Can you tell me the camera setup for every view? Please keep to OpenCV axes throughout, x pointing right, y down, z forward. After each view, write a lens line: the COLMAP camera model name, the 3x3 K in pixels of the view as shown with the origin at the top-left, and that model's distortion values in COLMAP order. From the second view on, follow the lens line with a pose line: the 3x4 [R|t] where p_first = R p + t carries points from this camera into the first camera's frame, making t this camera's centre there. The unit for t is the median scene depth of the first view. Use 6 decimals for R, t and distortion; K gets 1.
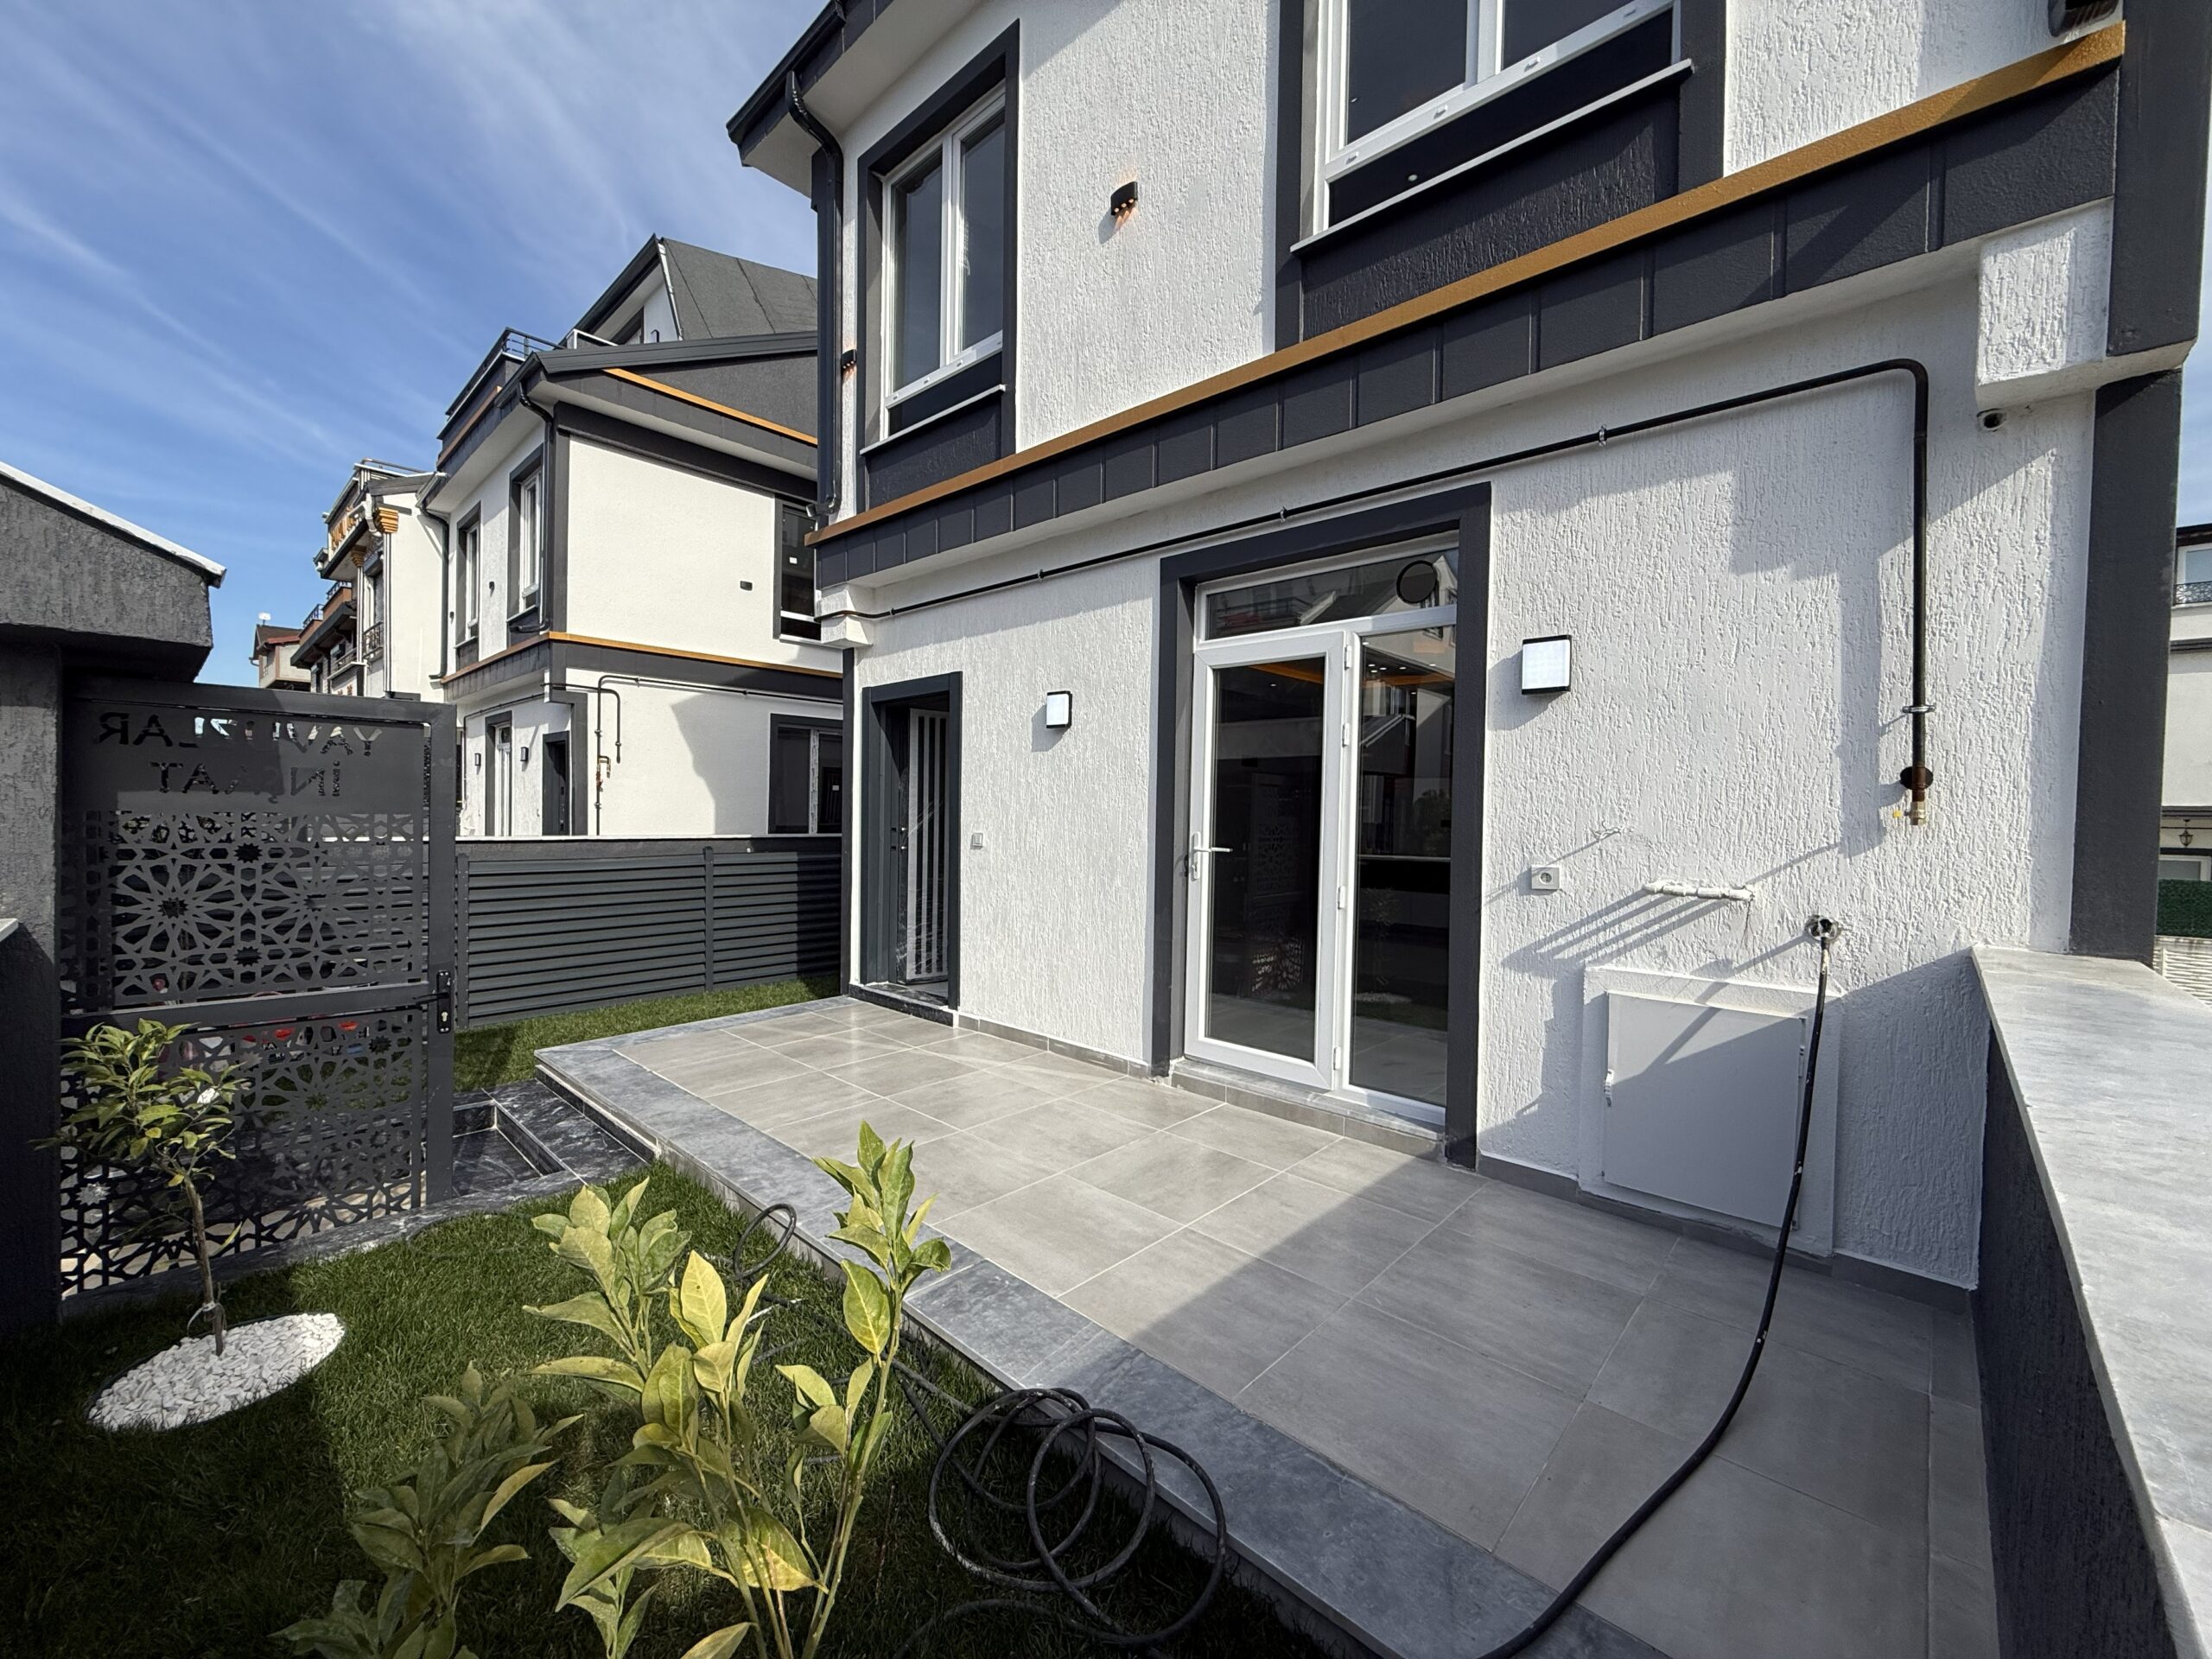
lens RADIAL K [[879.3, 0, 1103.6], [0, 879.3, 825.1], [0, 0, 1]] dist [-0.001196, 0.000558]
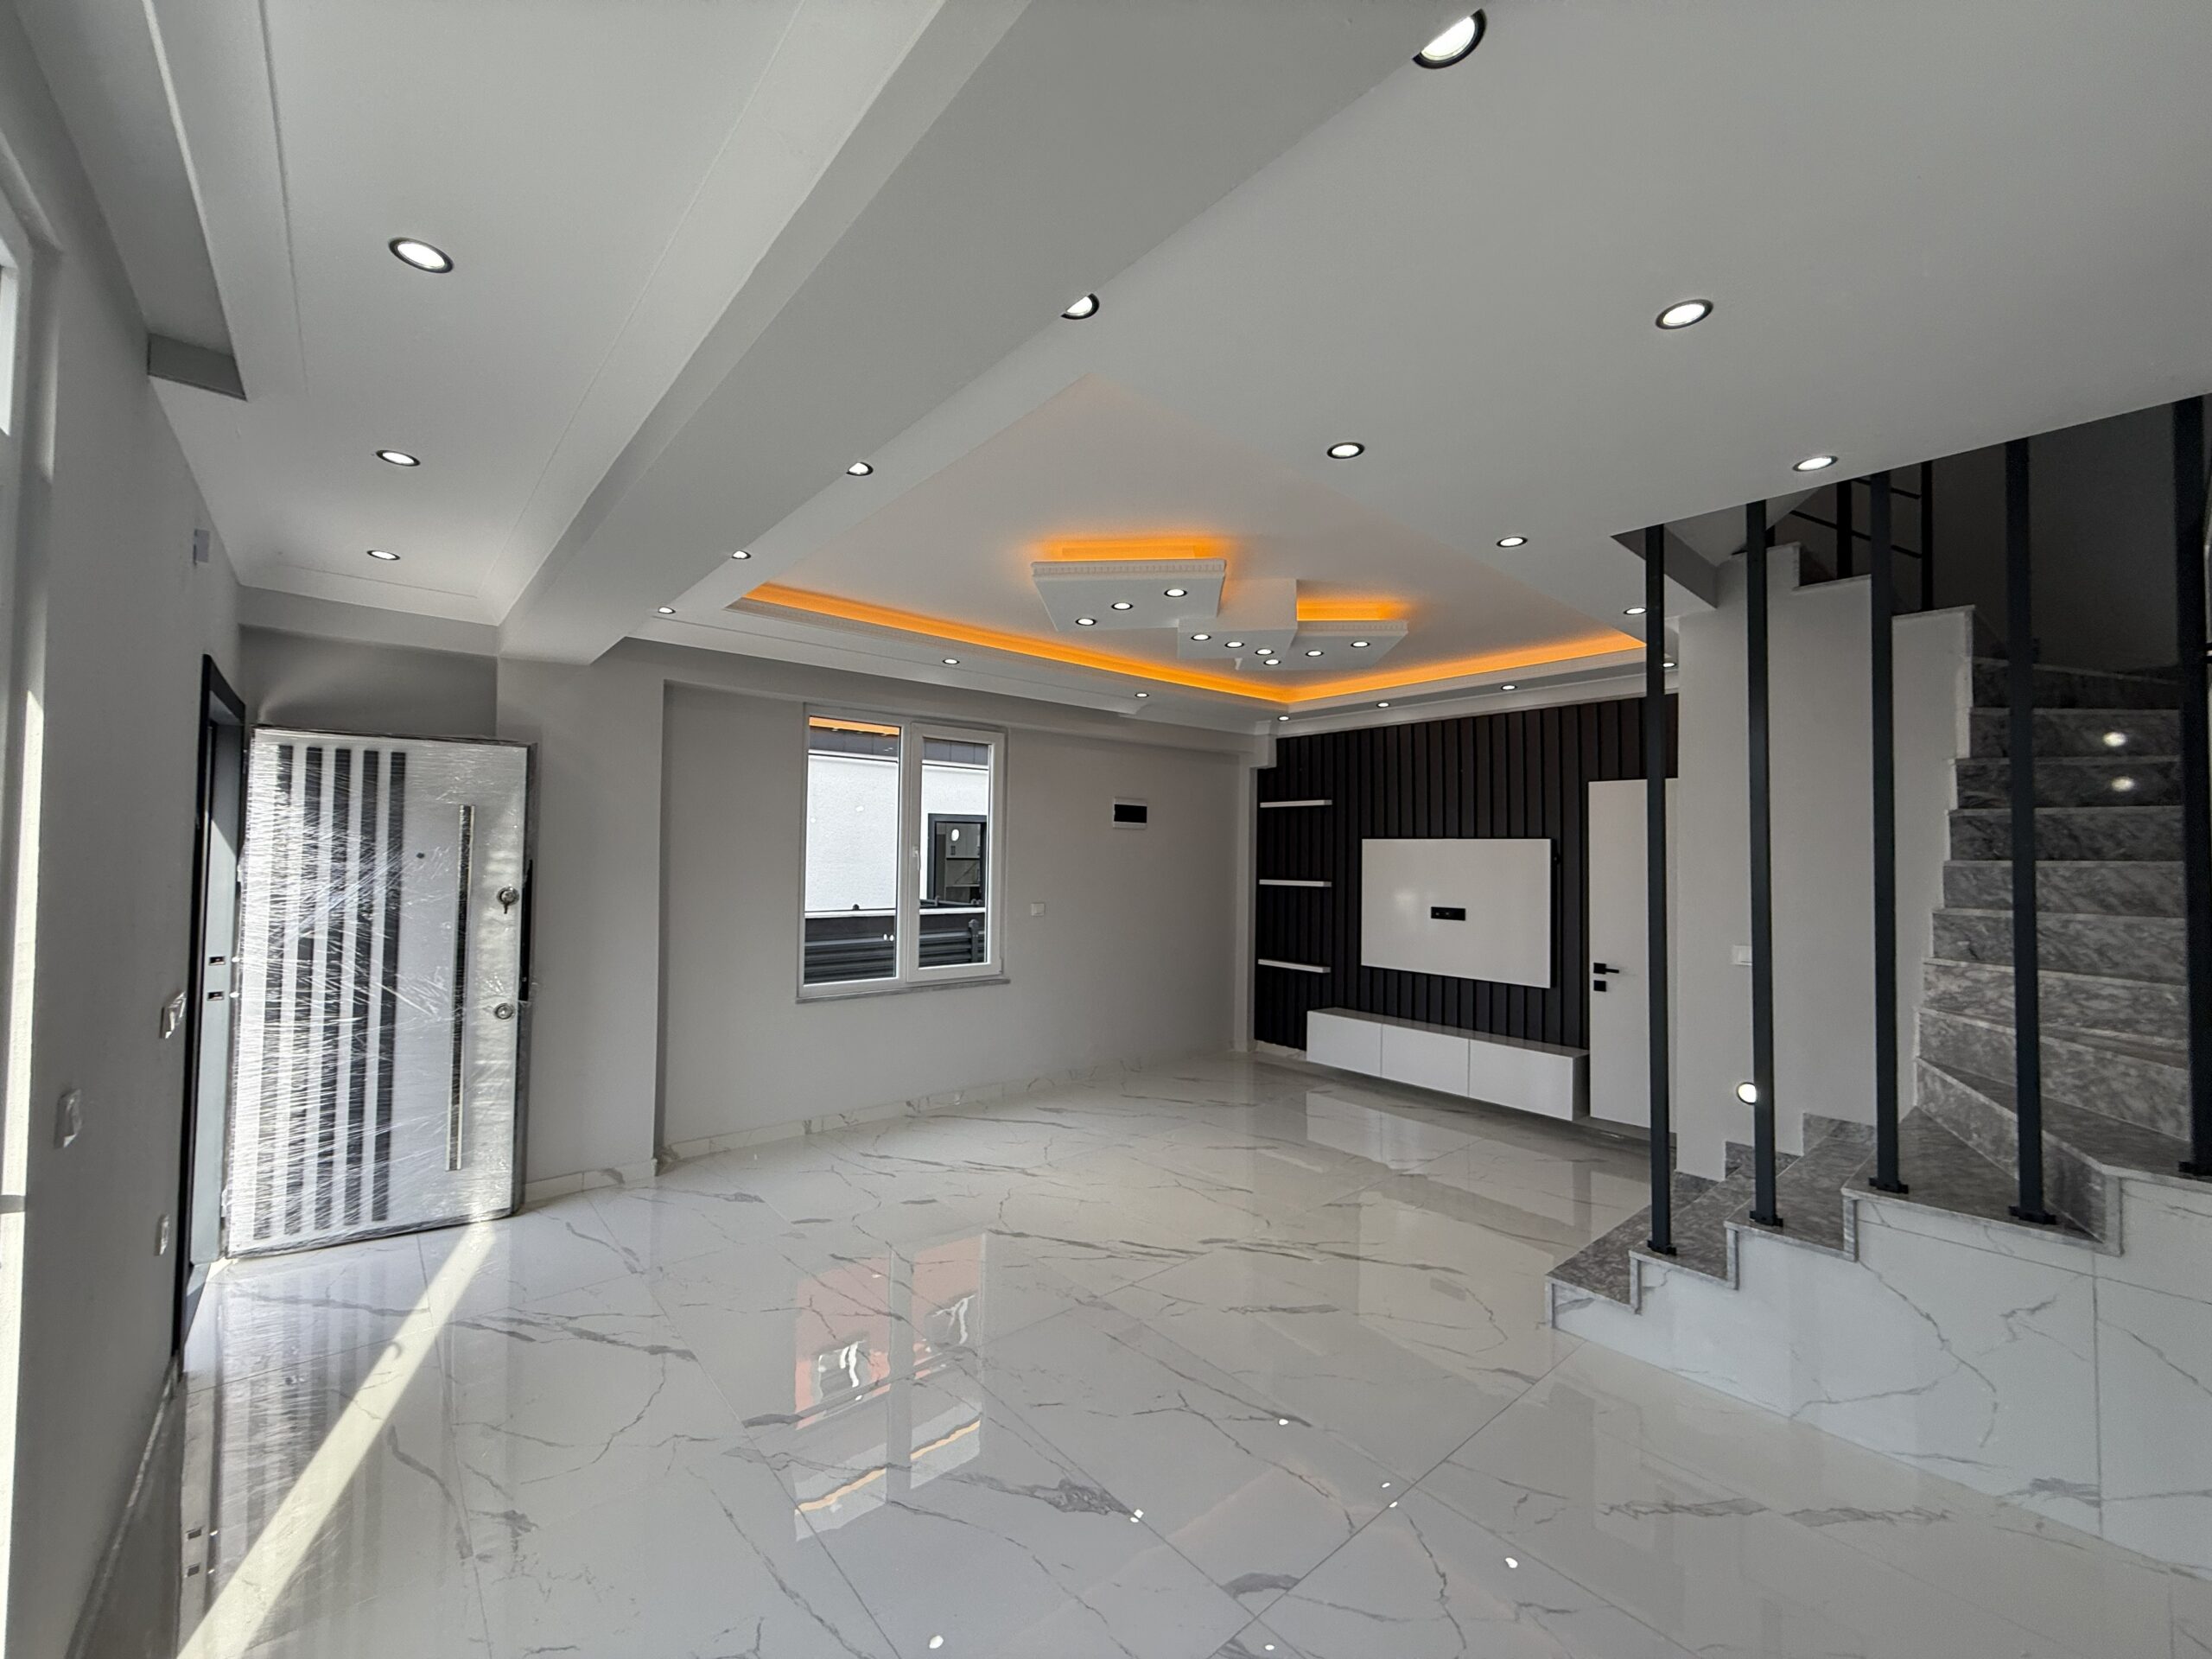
lens RADIAL K [[879.3, 0, 1097.1], [0, 879.3, 826.9], [0, 0, 1]] dist [-0.001196, 0.000558]
pose [[0.992161, -0.006695, -0.124786, 0.489463], [0.000481, 0.998761, -0.049763, -0.066554], [0.124965, 0.049313, 0.990935, 0.765209]]
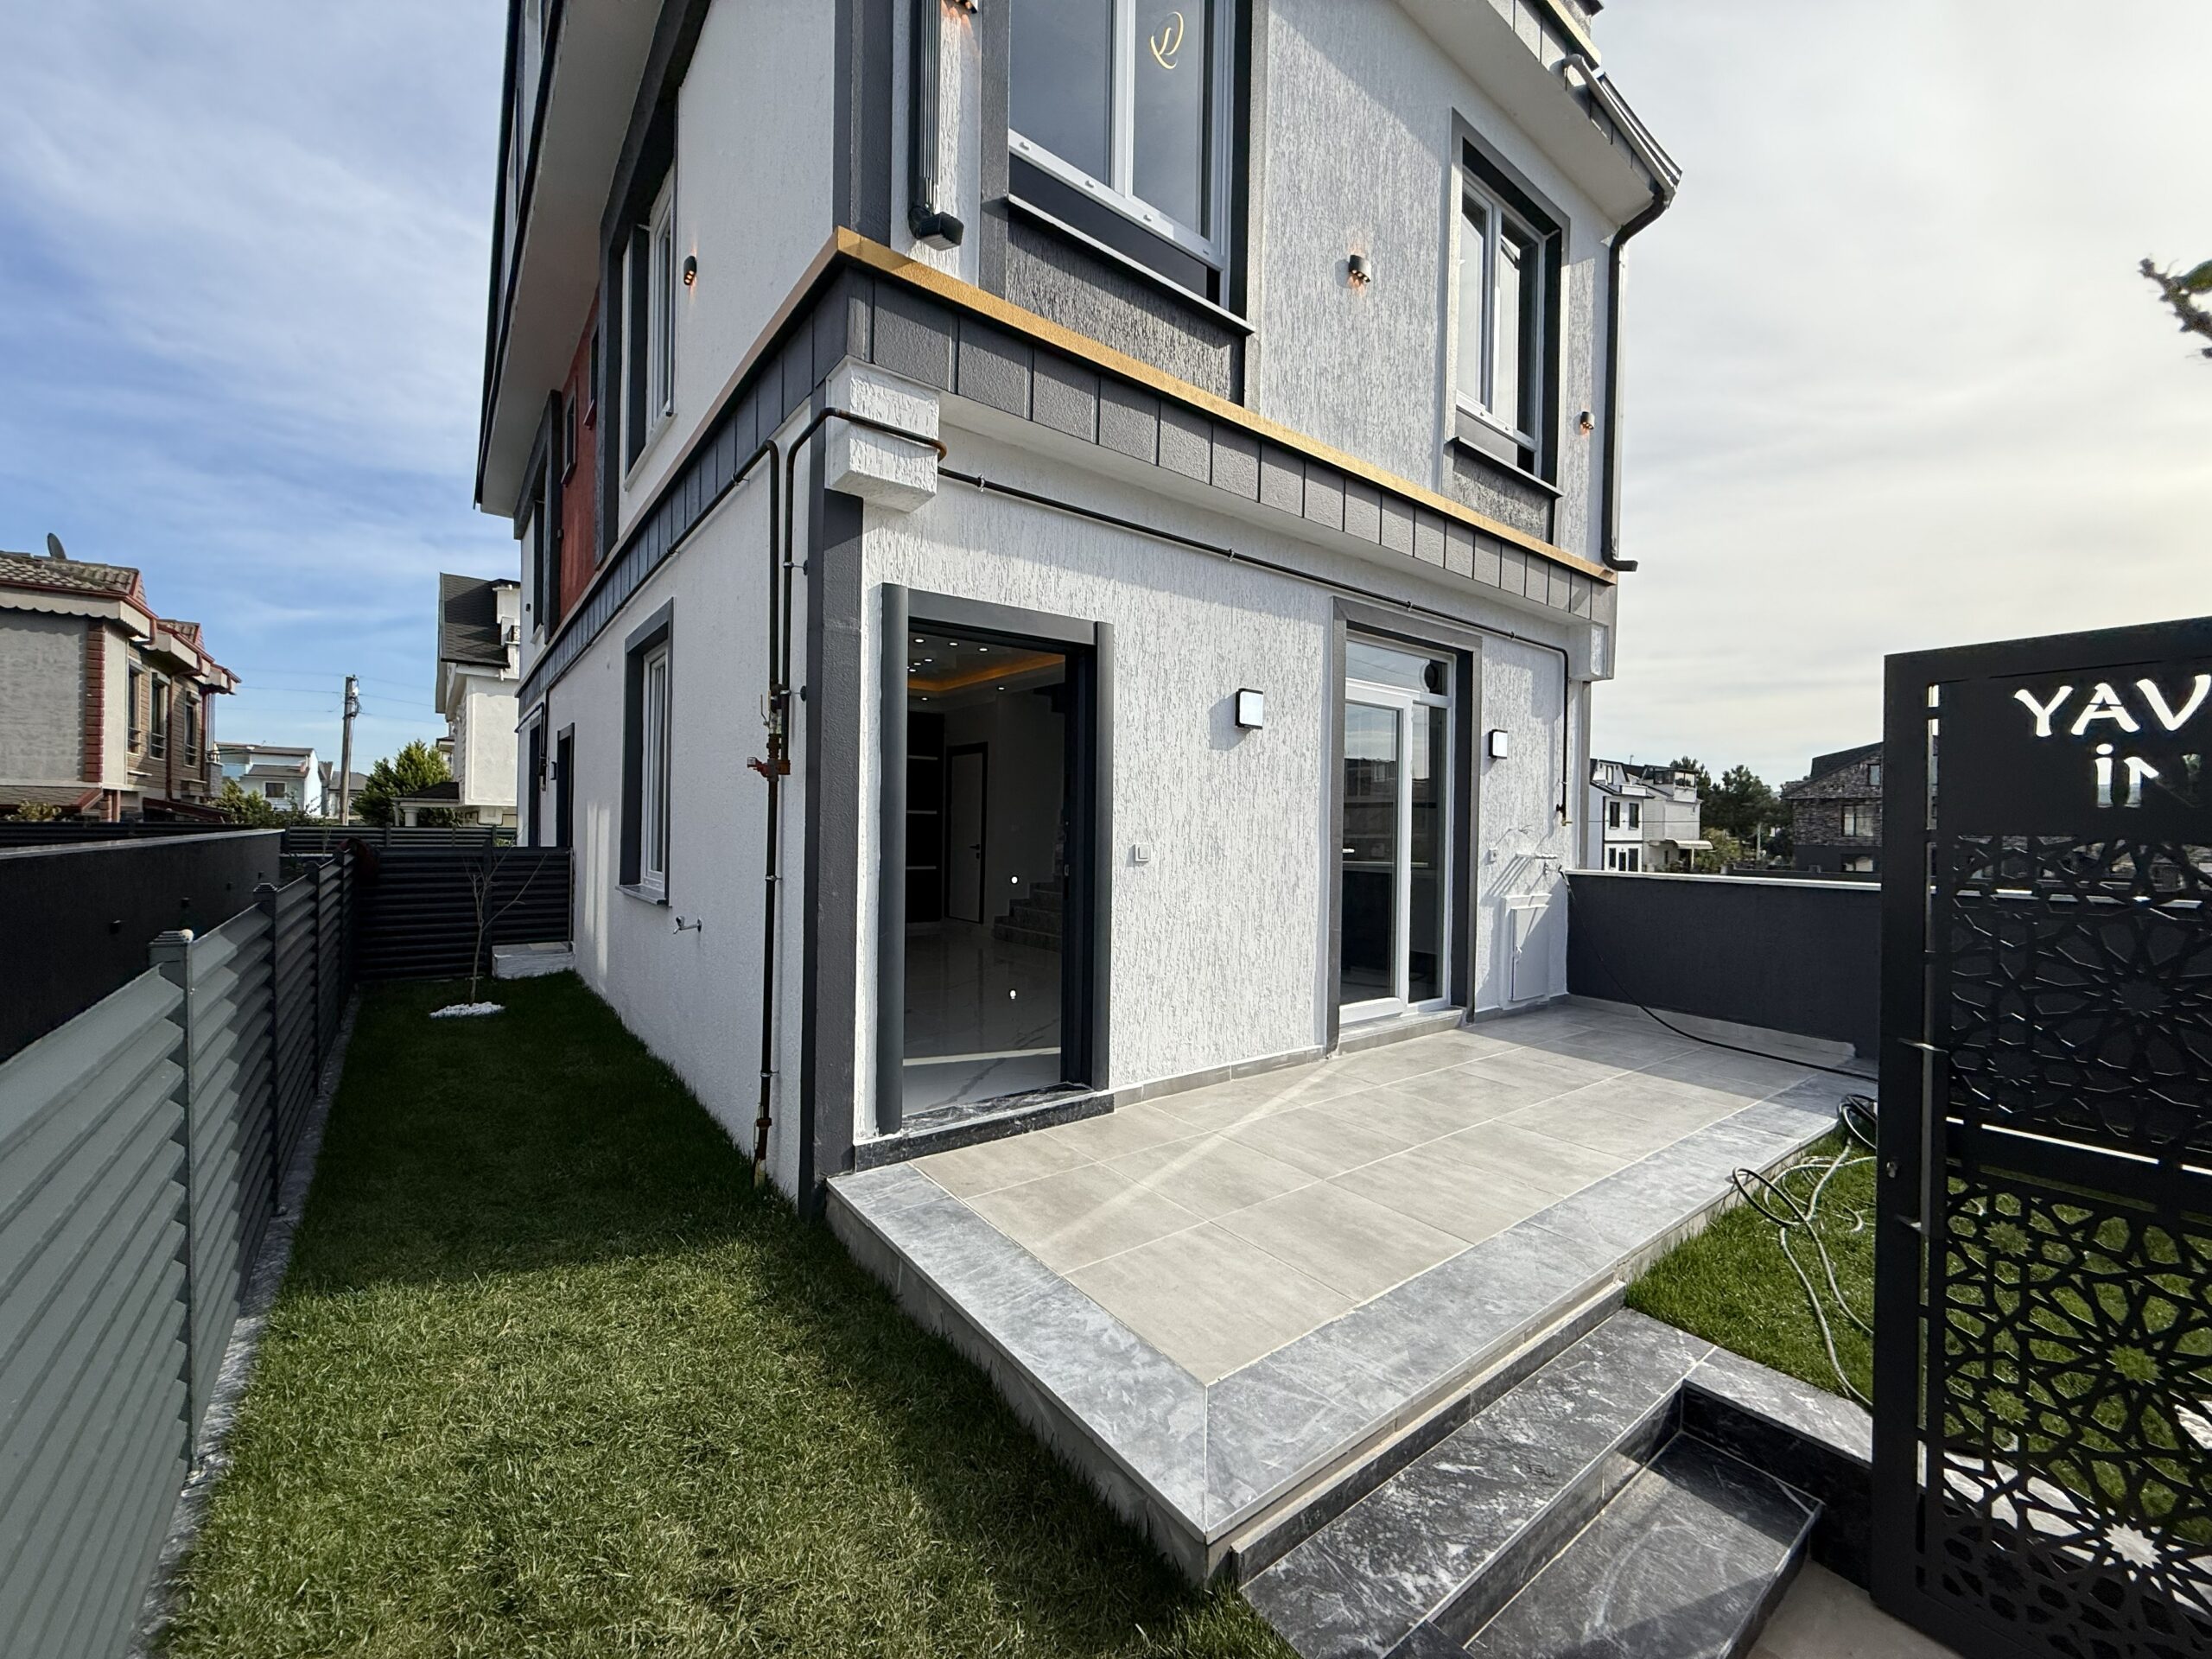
lens RADIAL K [[879.3, 0, 1097.3], [0, 879.3, 830.0], [0, 0, 1]] dist [-0.001196, 0.000558]
pose [[0.170332, -0.016923, 0.985241, -1.085318], [0.001922, 0.999856, 0.016842, -0.019453], [-0.985385, -0.000975, 0.170340, 1.088252]]
